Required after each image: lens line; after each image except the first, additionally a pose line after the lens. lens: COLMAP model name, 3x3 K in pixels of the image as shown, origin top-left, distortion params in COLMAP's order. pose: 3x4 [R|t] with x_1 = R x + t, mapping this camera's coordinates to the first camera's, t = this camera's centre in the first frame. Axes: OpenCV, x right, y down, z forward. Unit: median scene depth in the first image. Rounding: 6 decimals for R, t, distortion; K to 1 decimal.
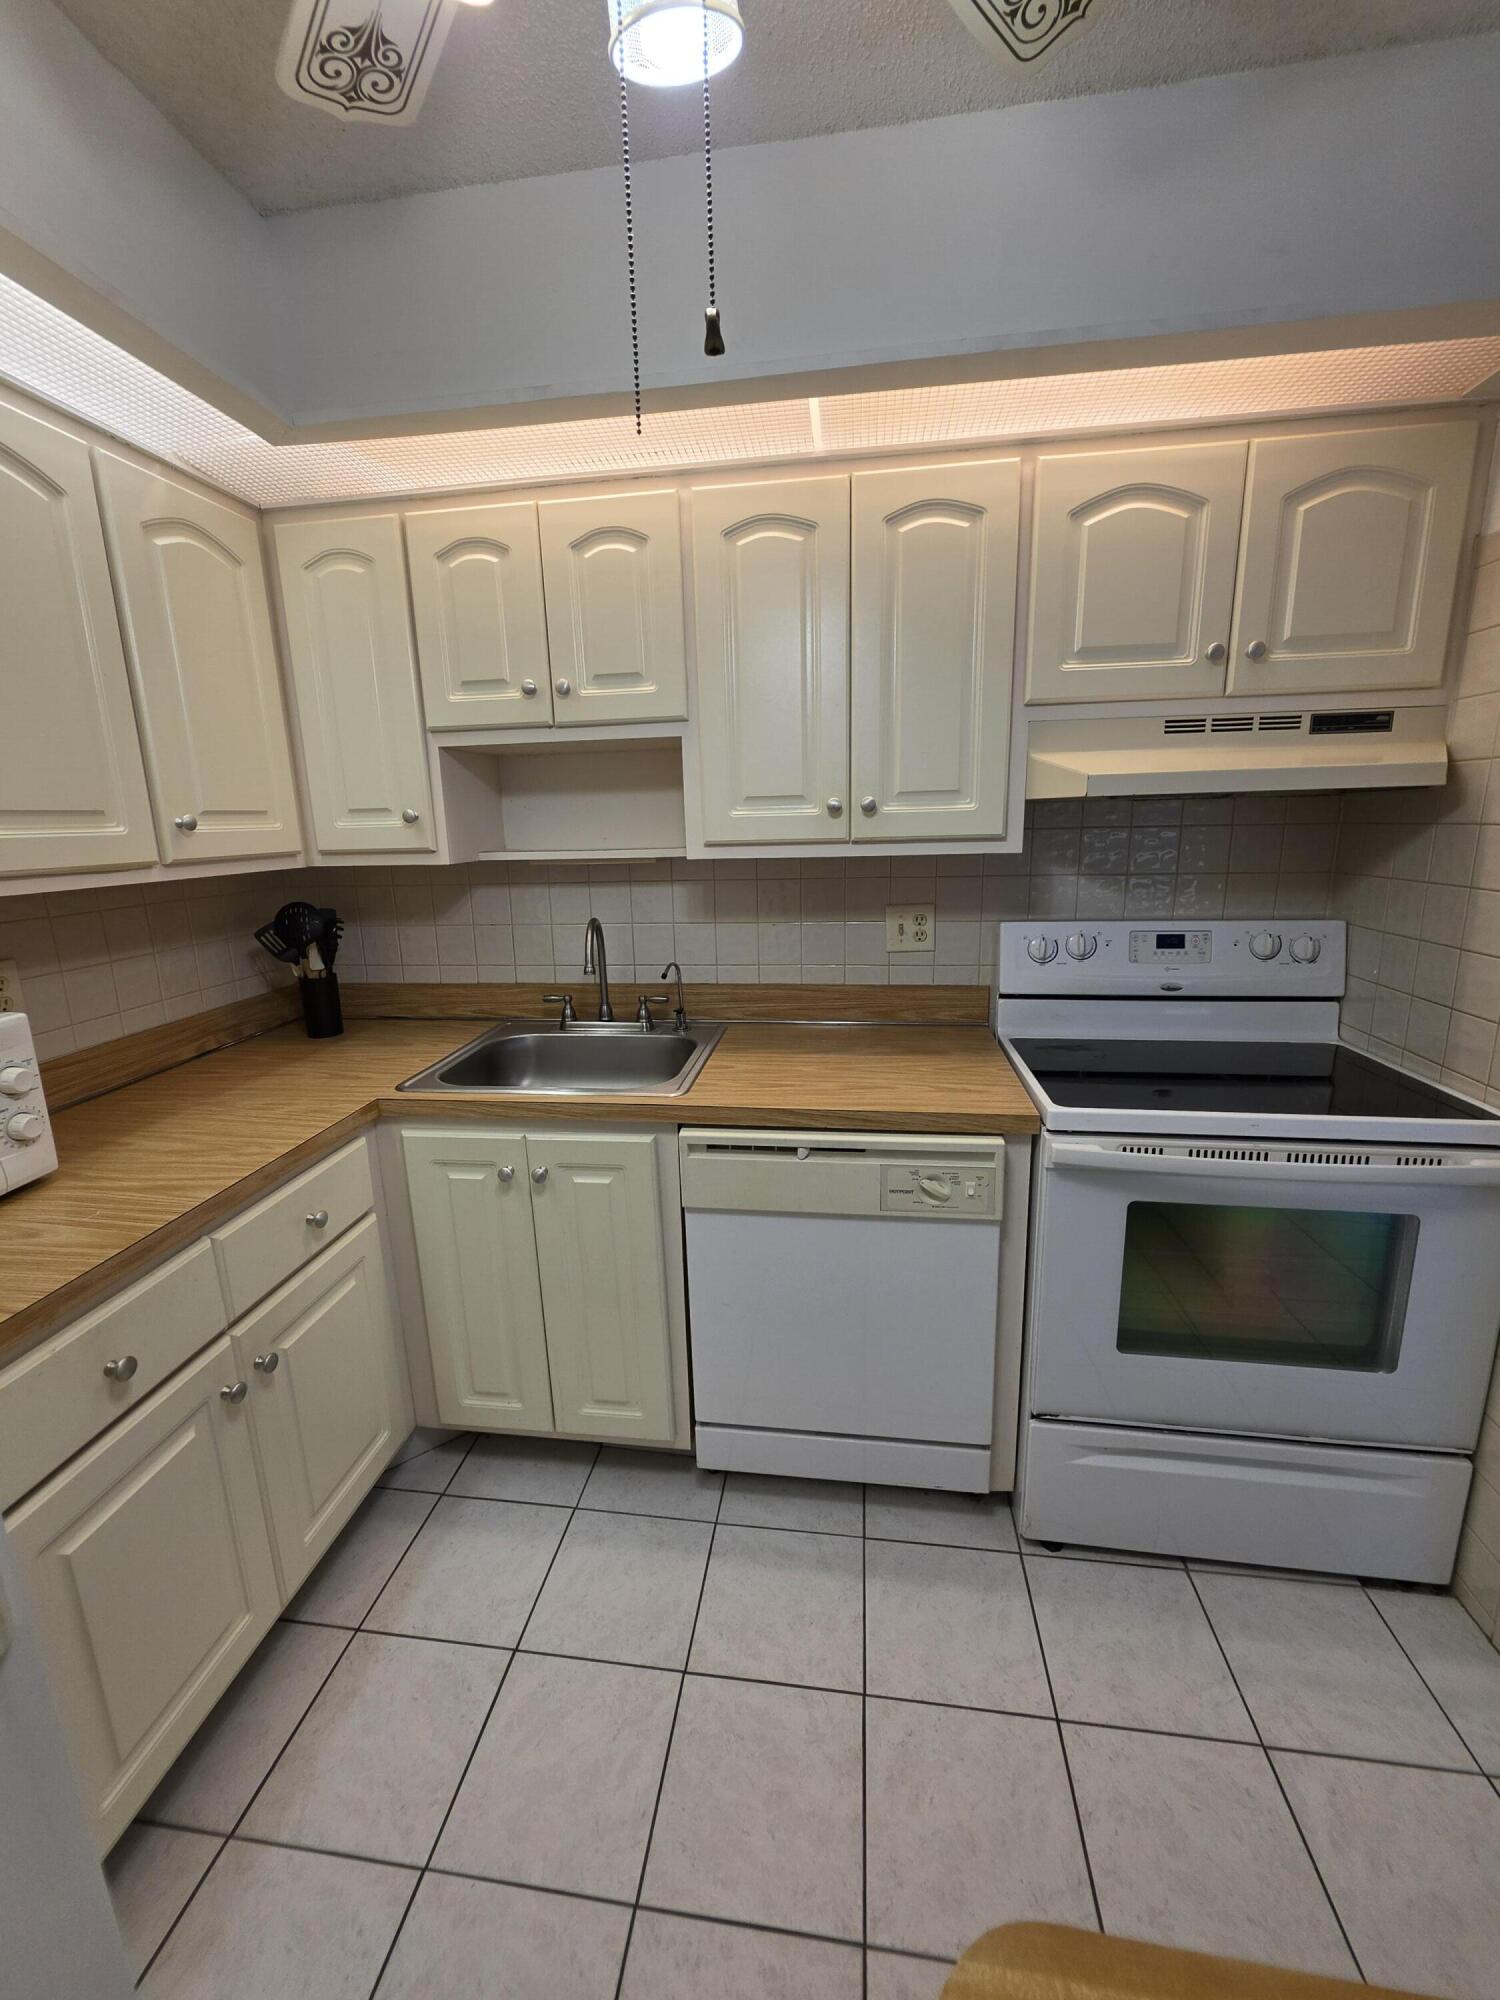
lens RADIAL K [[802.3, 0, 740.8], [0, 802.3, 989.5], [0, 0, 1]] dist [-0.002223, 0.000254]
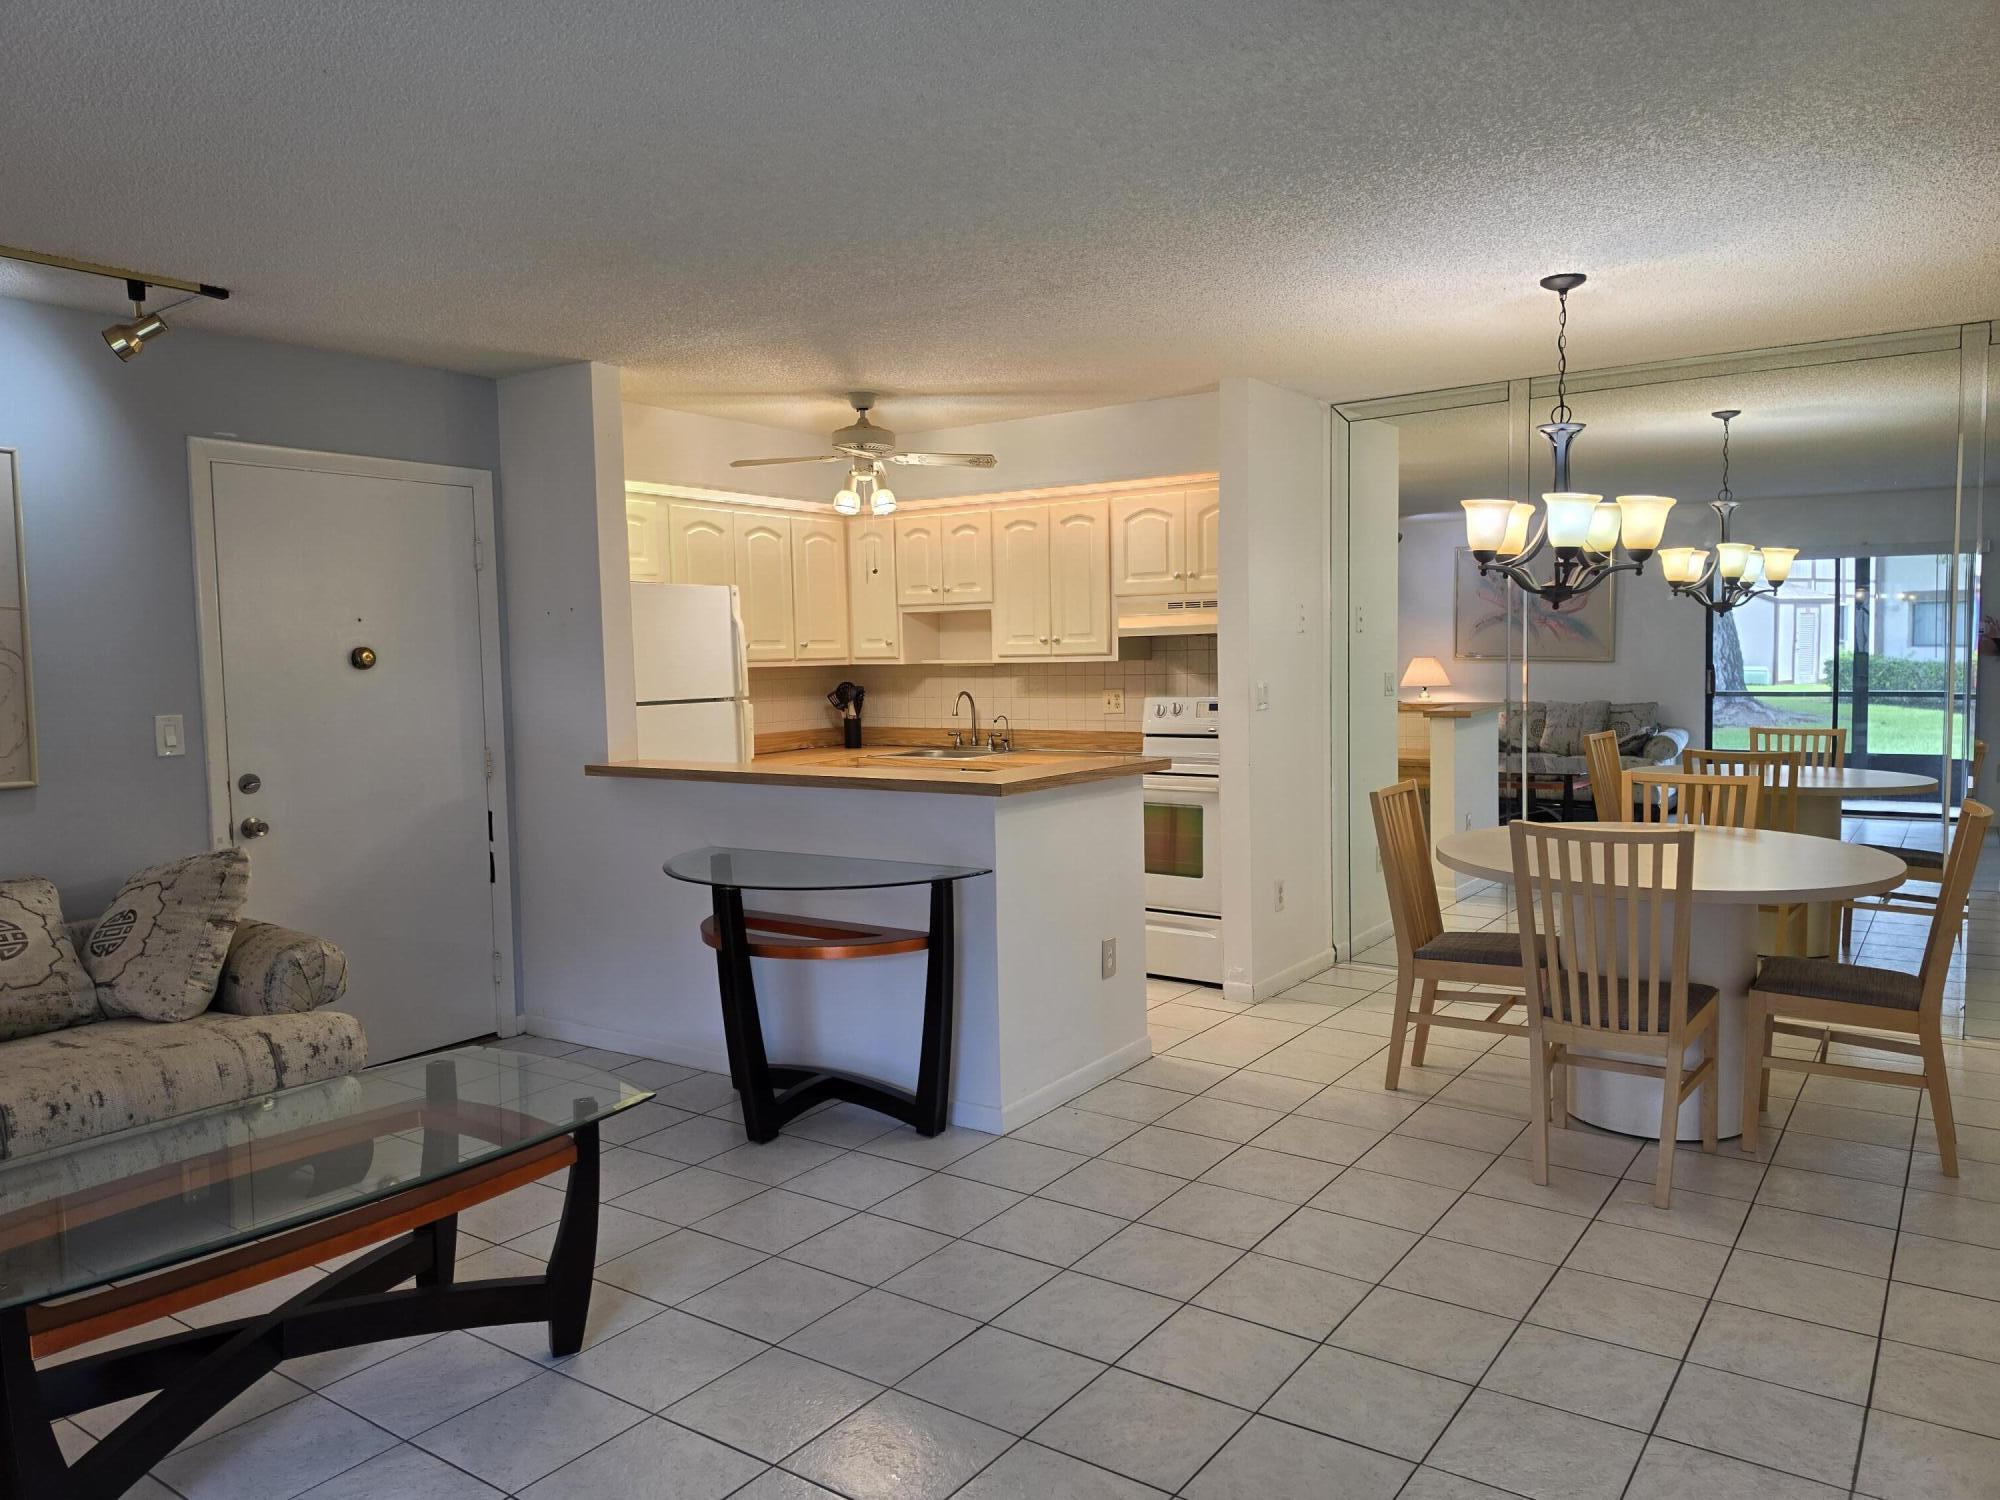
lens RADIAL K [[1390.5, 0, 1029.7], [0, 1390.5, 755.6], [0, 0, 1]] dist [0.134948, -0.207218]
pose [[0.896939, 0.041594, -0.440195, 1.782289], [-0.097472, 0.989674, -0.105094, 0.500581], [0.431278, 0.137170, 0.891731, -2.418410]]
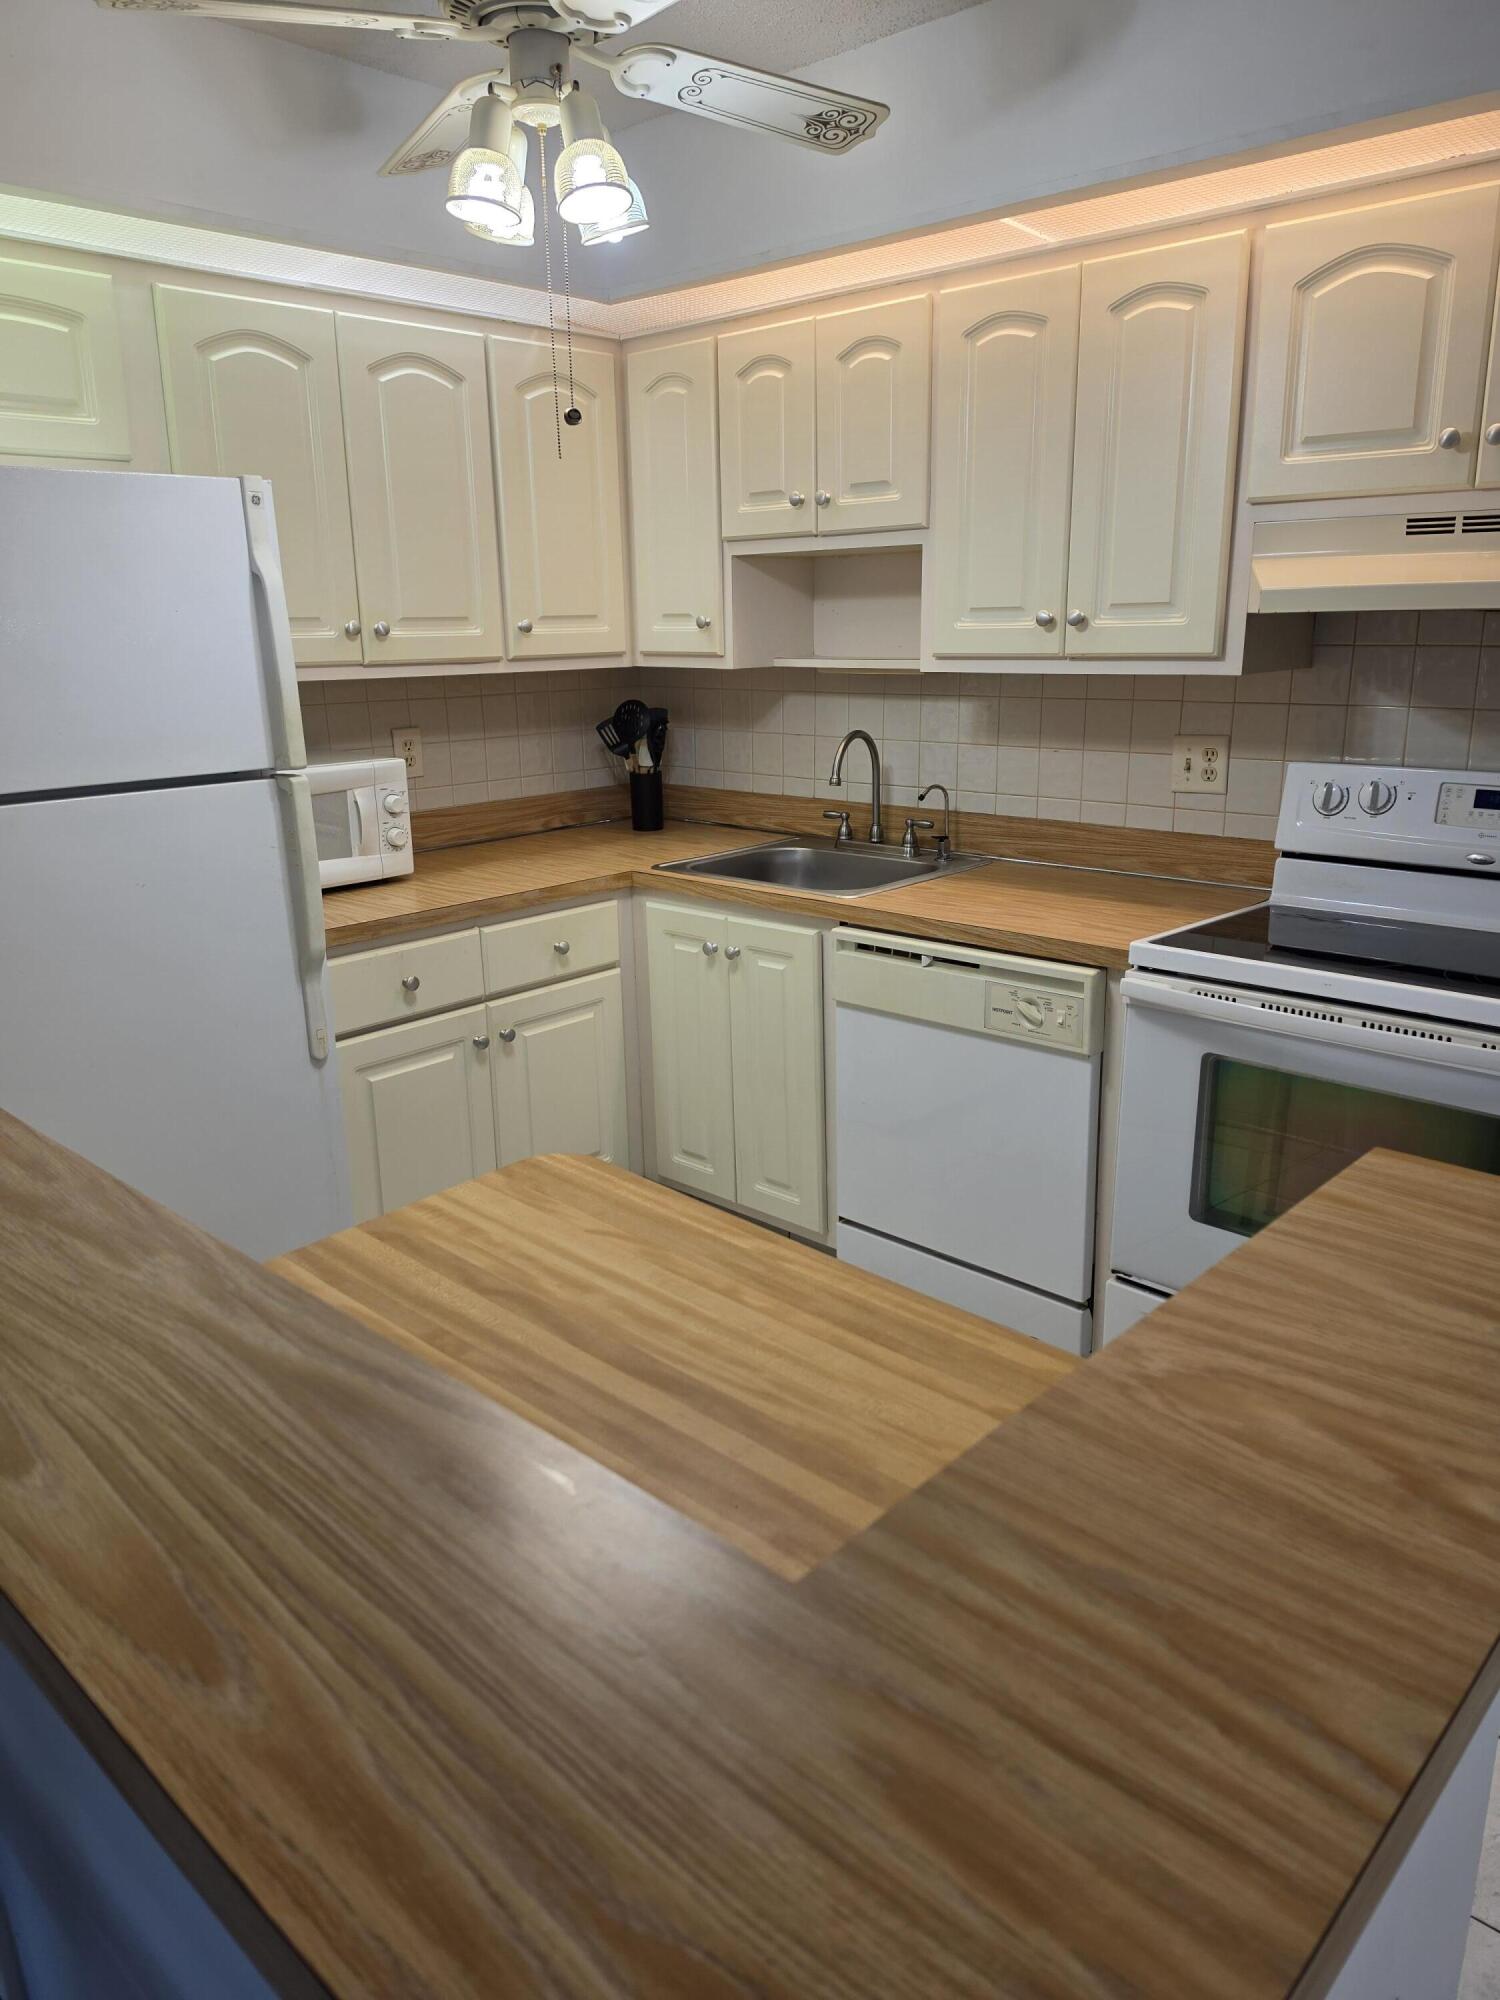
lens RADIAL K [[1390.5, 0, 746.5], [0, 1390.5, 980.2], [0, 0, 1]] dist [0.134948, -0.207218]
pose [[0.819303, 0.157883, -0.551195, 0.790157], [-0.125349, 0.987407, 0.096510, 0.073785], [0.559491, -0.009979, 0.828776, -0.561973]]
